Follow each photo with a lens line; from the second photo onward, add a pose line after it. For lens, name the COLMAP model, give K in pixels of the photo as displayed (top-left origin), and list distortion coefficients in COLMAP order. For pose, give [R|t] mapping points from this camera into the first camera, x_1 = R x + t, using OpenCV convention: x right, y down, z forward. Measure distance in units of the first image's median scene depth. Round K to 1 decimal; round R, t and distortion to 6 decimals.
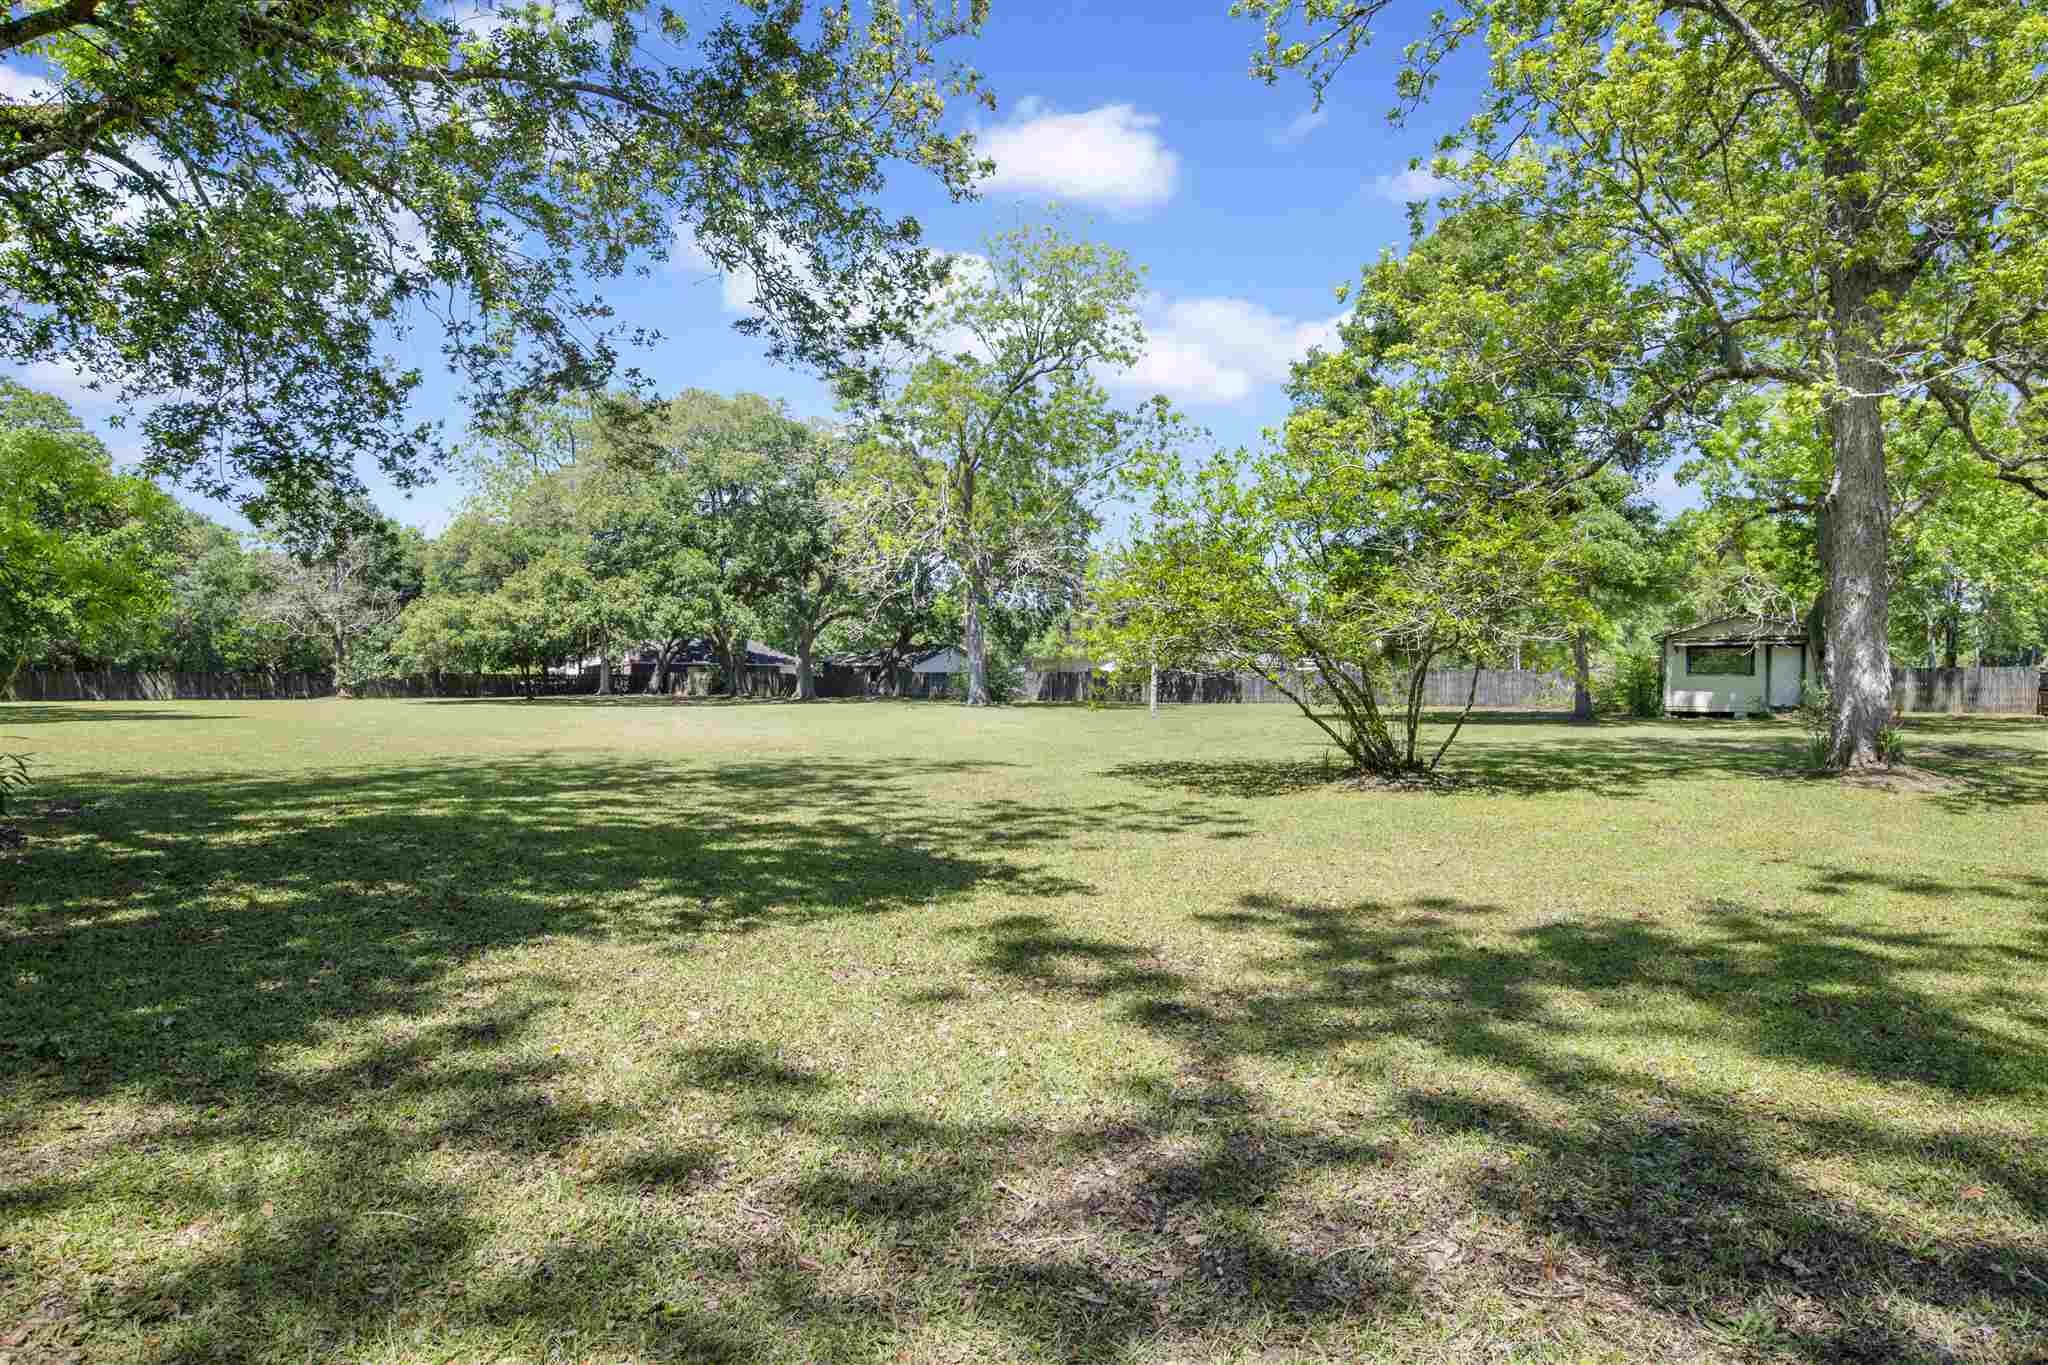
lens RADIAL K [[1162.6, 0, 1026.2], [0, 1162.6, 684.6], [0, 0, 1]] dist [0.001595, -0.000168]
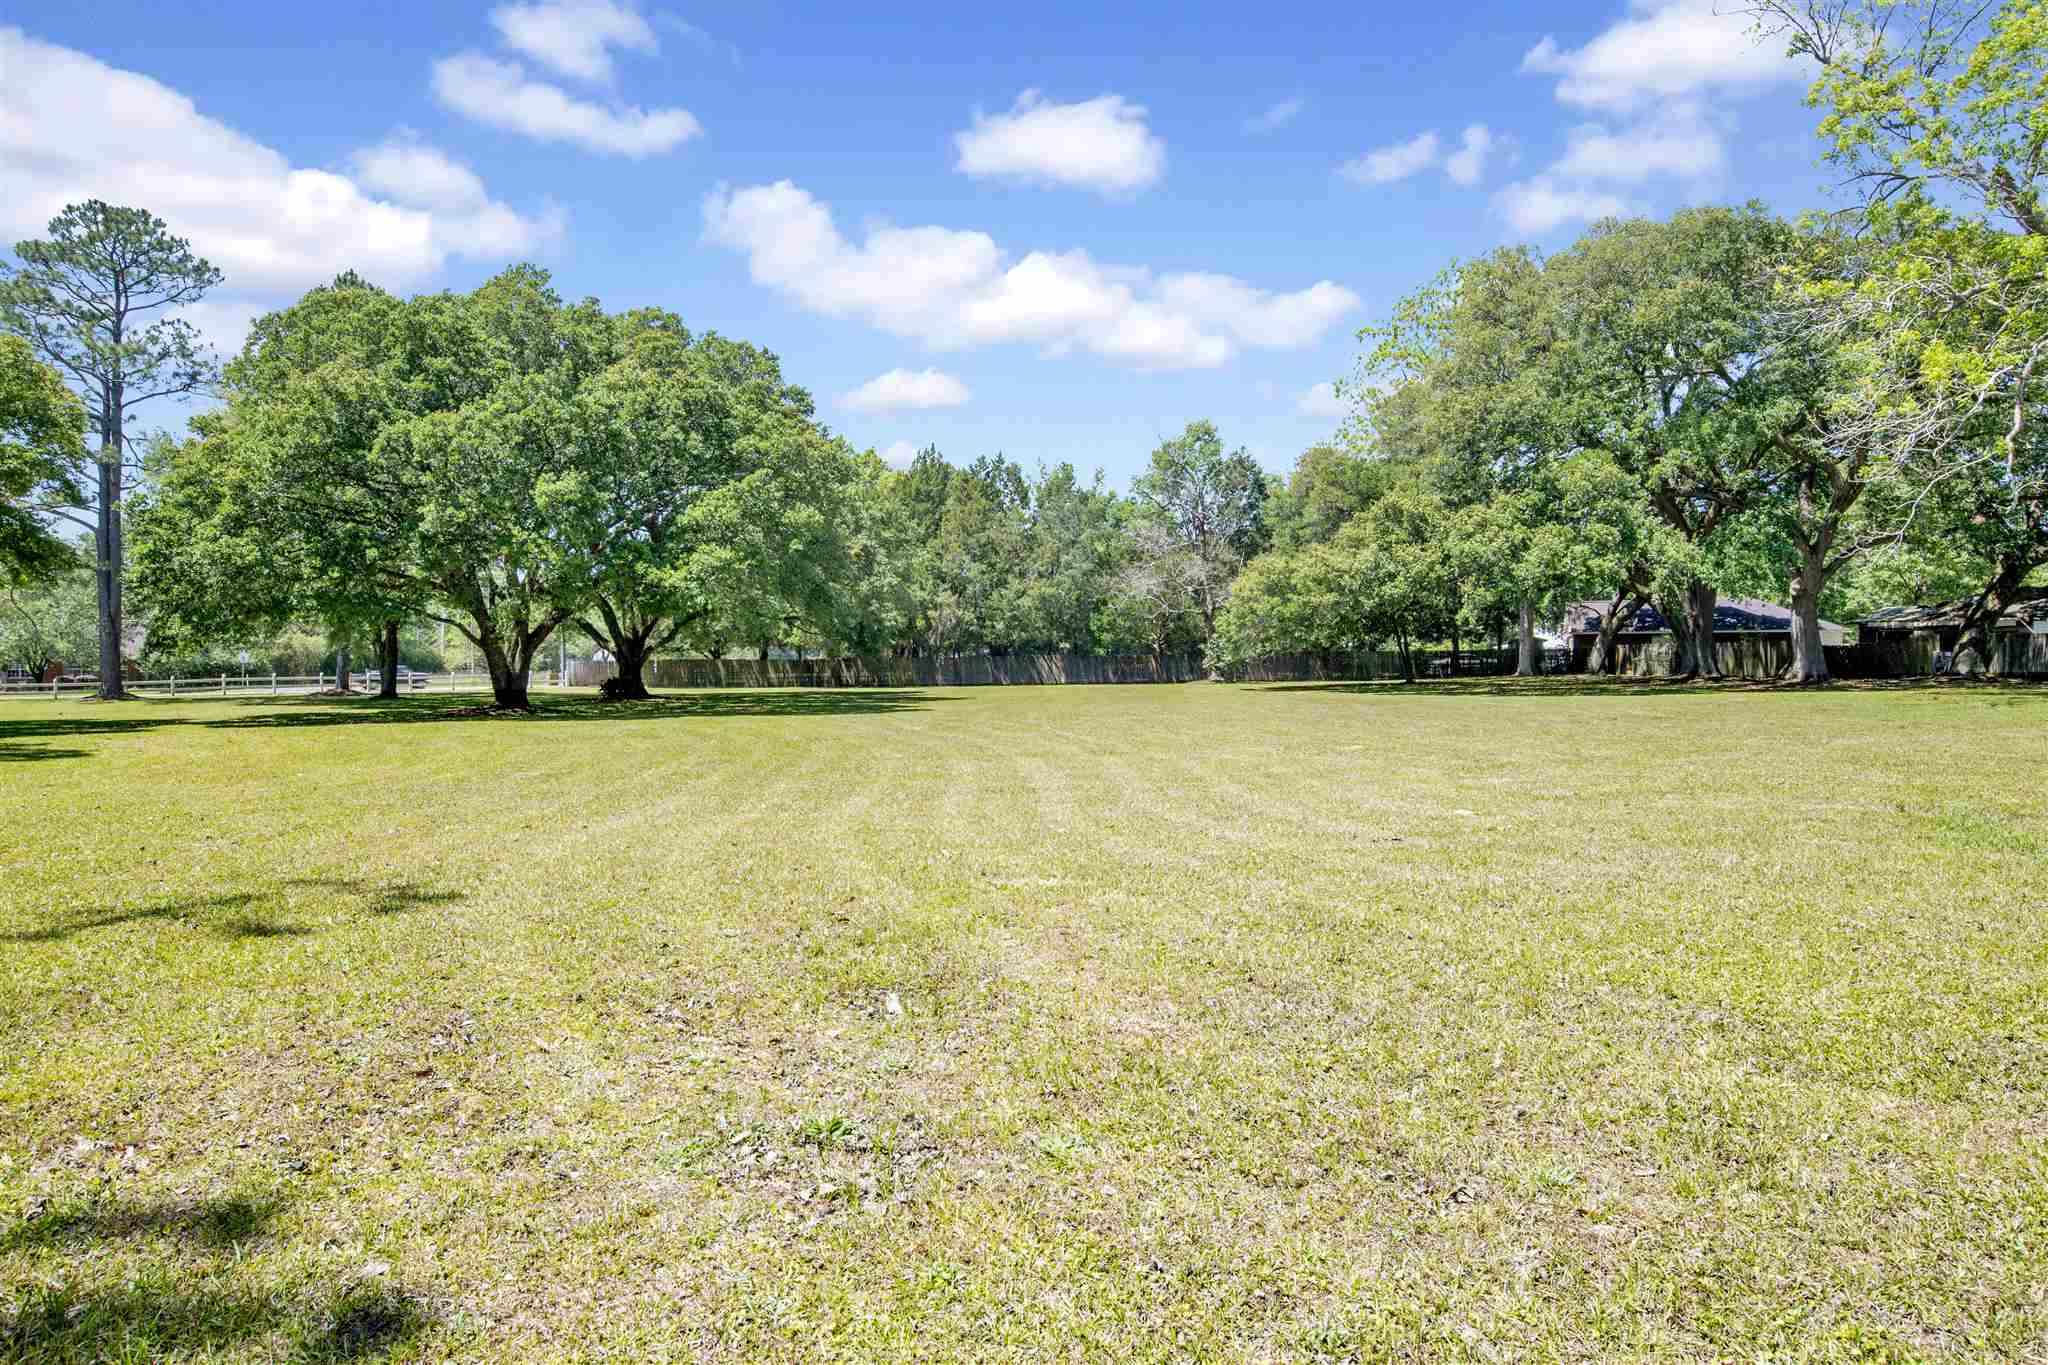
lens RADIAL K [[1298.0, 0, 1030.2], [0, 1298.0, 677.4], [0, 0, 1]] dist [-0.008998, -0.000645]
pose [[0.717083, -0.004891, -0.696971, -0.011835], [0.011602, 0.999921, 0.004919, 0.001864], [0.696891, -0.011614, 0.717083, 0.270014]]
